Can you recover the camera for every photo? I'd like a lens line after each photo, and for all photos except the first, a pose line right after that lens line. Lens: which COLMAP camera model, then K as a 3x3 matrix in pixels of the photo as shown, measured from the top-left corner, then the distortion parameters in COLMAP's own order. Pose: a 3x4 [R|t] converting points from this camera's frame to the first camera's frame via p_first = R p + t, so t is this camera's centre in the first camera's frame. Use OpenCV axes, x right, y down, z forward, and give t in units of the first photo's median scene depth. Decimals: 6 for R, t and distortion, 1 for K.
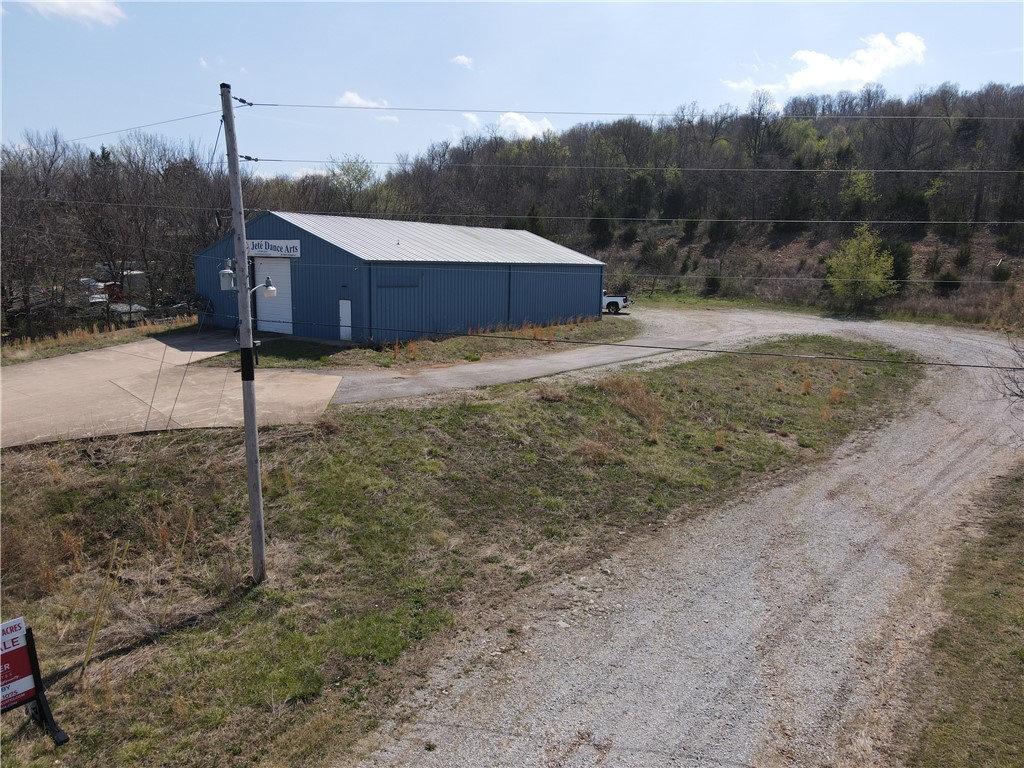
lens RADIAL K [[742.0, 0, 517.7], [0, 742.0, 387.1], [0, 0, 1]] dist [0.019241, 0.002744]
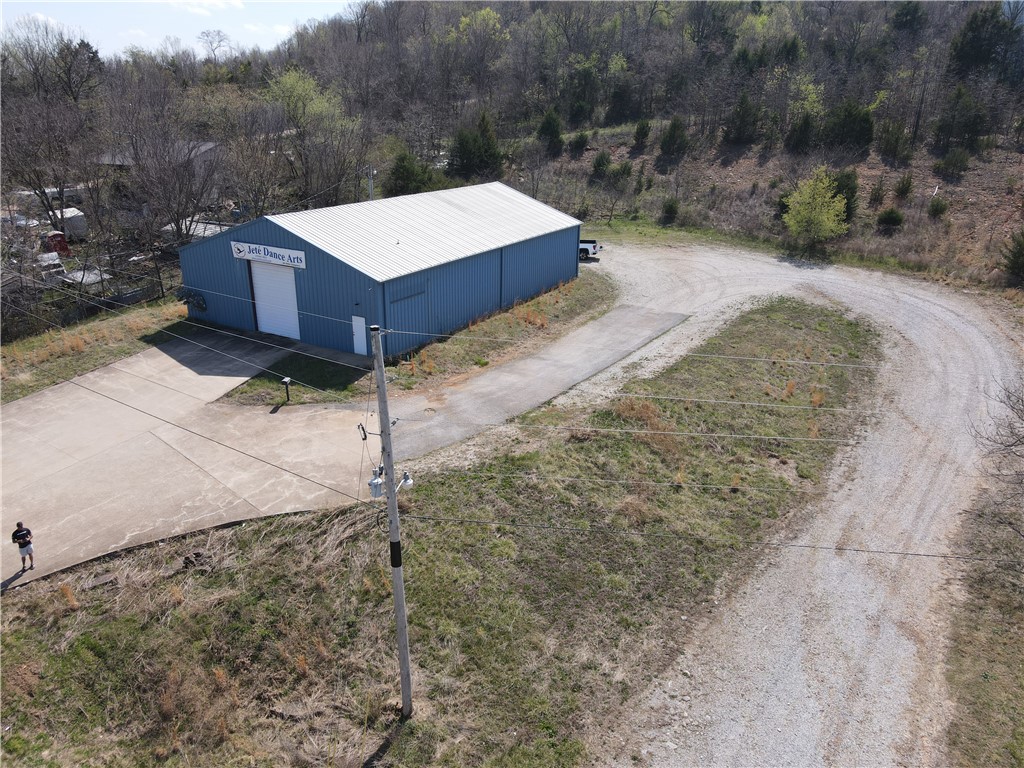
lens RADIAL K [[742.0, 0, 517.7], [0, 742.0, 387.1], [0, 0, 1]] dist [0.019241, 0.002744]
pose [[0.993401, -0.041515, 0.106917, -0.136343], [0.019297, 0.979402, 0.200997, -0.236353], [-0.113059, -0.197607, 0.973740, -0.035243]]
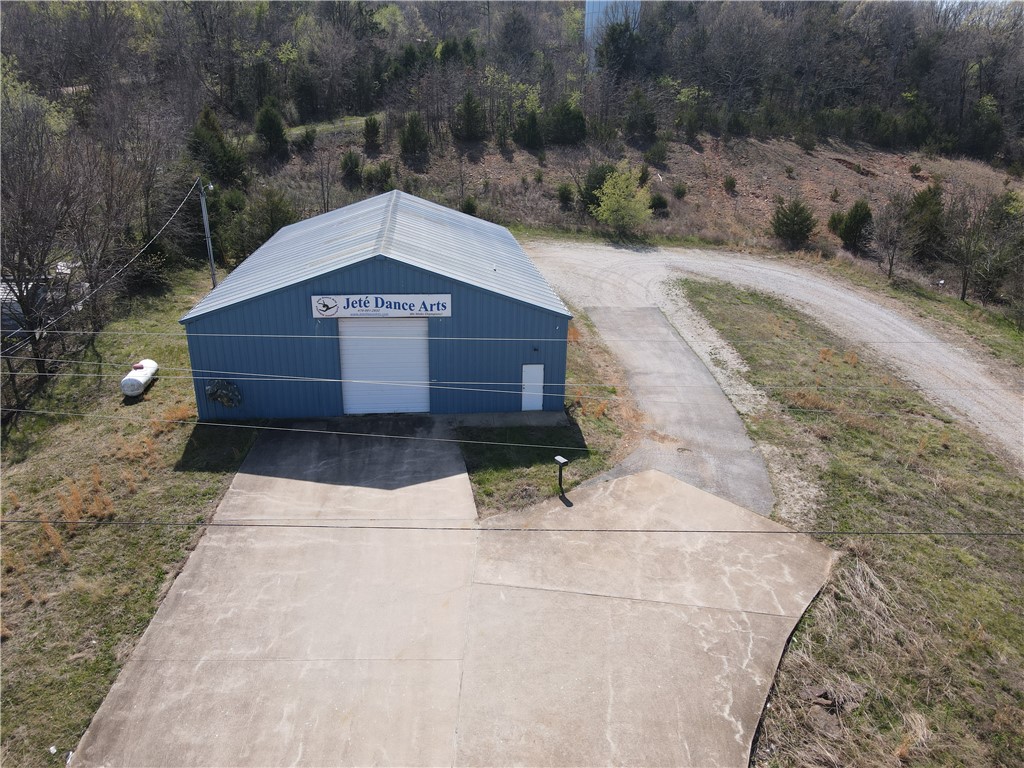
lens RADIAL K [[742.0, 0, 517.7], [0, 742.0, 387.1], [0, 0, 1]] dist [0.019241, 0.002744]
pose [[0.725529, -0.240860, 0.644666, -0.823582], [0.102379, 0.964106, 0.244988, -0.312626], [-0.680533, -0.111745, 0.724146, 0.442775]]
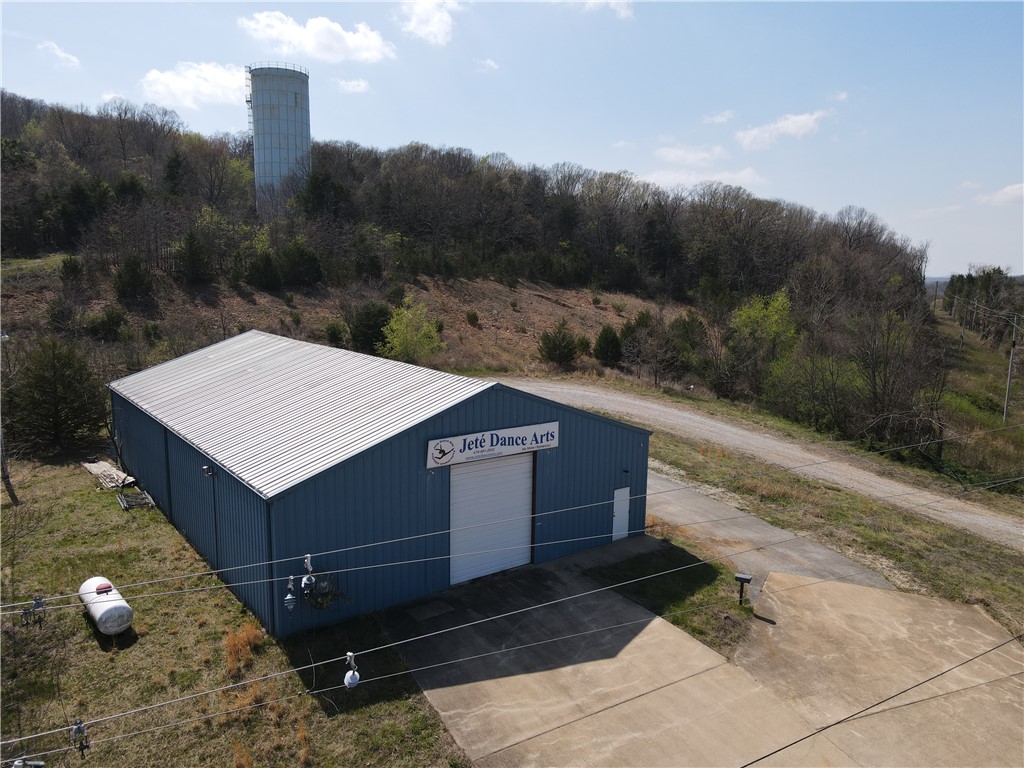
lens RADIAL K [[742.0, 0, 517.7], [0, 742.0, 387.1], [0, 0, 1]] dist [0.019241, 0.002744]
pose [[0.283794, -0.161641, 0.945163, -1.021131], [0.145339, 0.981552, 0.124224, -0.348127], [-0.947807, 0.102115, 0.302051, 0.913475]]
